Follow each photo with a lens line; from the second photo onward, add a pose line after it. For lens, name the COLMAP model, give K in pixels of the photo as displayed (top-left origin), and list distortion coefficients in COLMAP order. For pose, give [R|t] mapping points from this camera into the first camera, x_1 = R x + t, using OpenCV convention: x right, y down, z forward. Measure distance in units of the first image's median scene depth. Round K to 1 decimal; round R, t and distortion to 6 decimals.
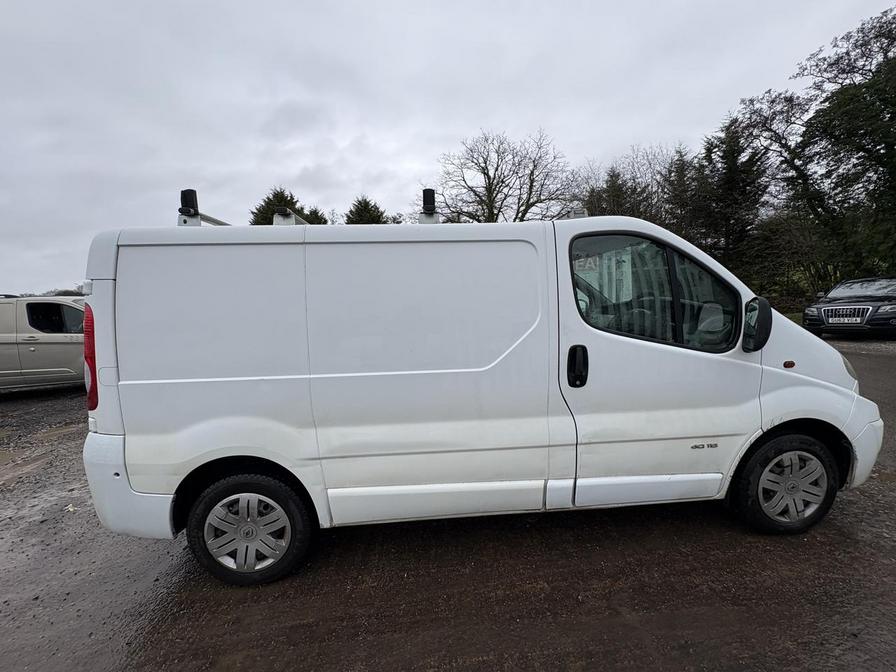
lens RADIAL K [[355.4, 0, 448.0], [0, 355.4, 333.1], [0, 0, 1]] dist [-0.000074, 0.000269]
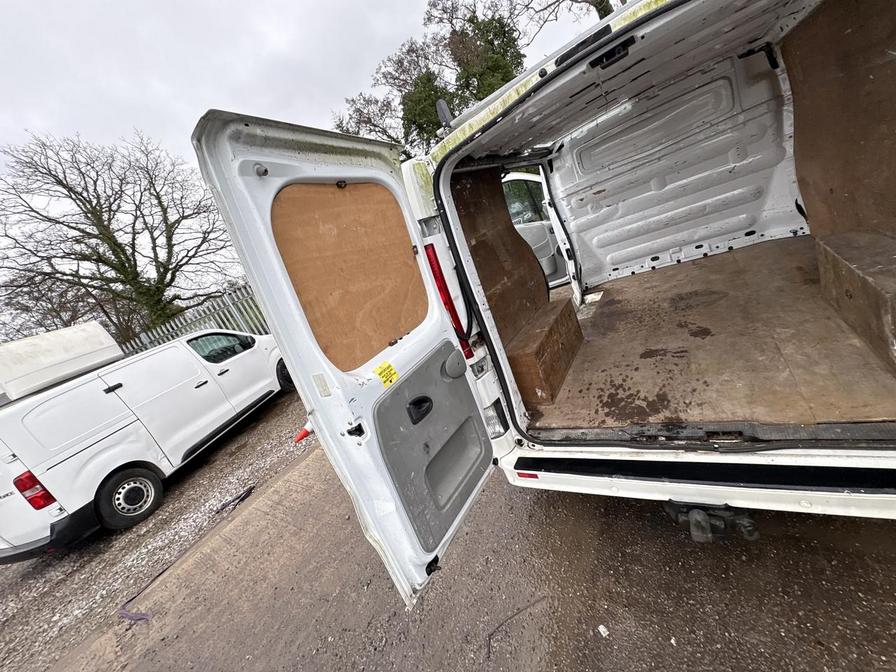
lens RADIAL K [[355.4, 0, 448.6], [0, 355.4, 338.1], [0, 0, 1]] dist [-0.000074, 0.000269]
pose [[0.546875, -0.415624, 0.726763, -0.160623], [0.438551, 0.881661, 0.174207, -0.009126], [-0.713163, 0.223453, 0.664431, 0.124750]]
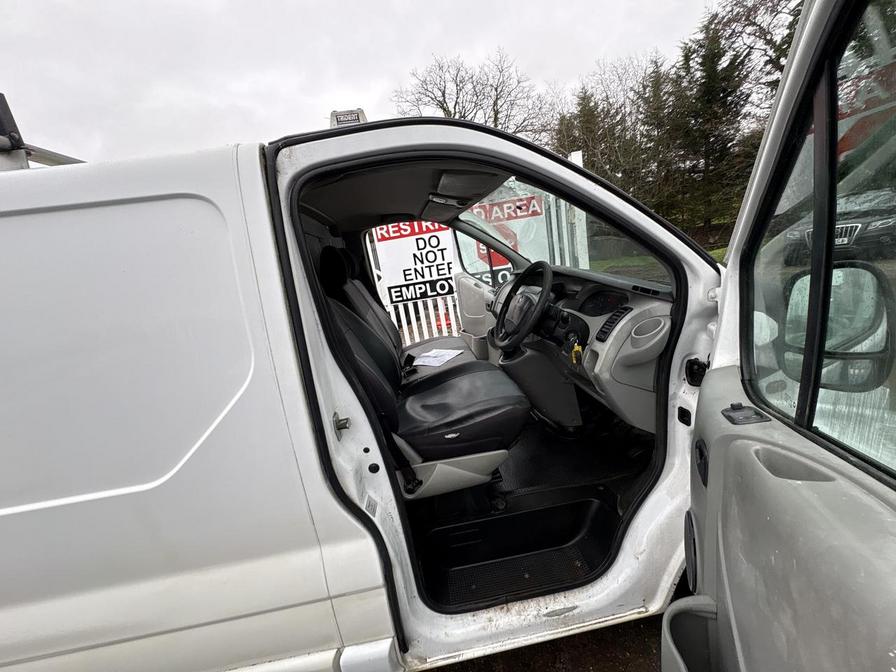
lens RADIAL K [[355.4, 0, 450.2], [0, 355.4, 336.3], [0, 0, 1]] dist [-0.000074, 0.000269]
pose [[0.993786, -0.107750, 0.027913, 0.049449], [0.102874, 0.984894, 0.139284, -0.011695], [-0.042499, -0.135547, 0.989859, 0.053920]]
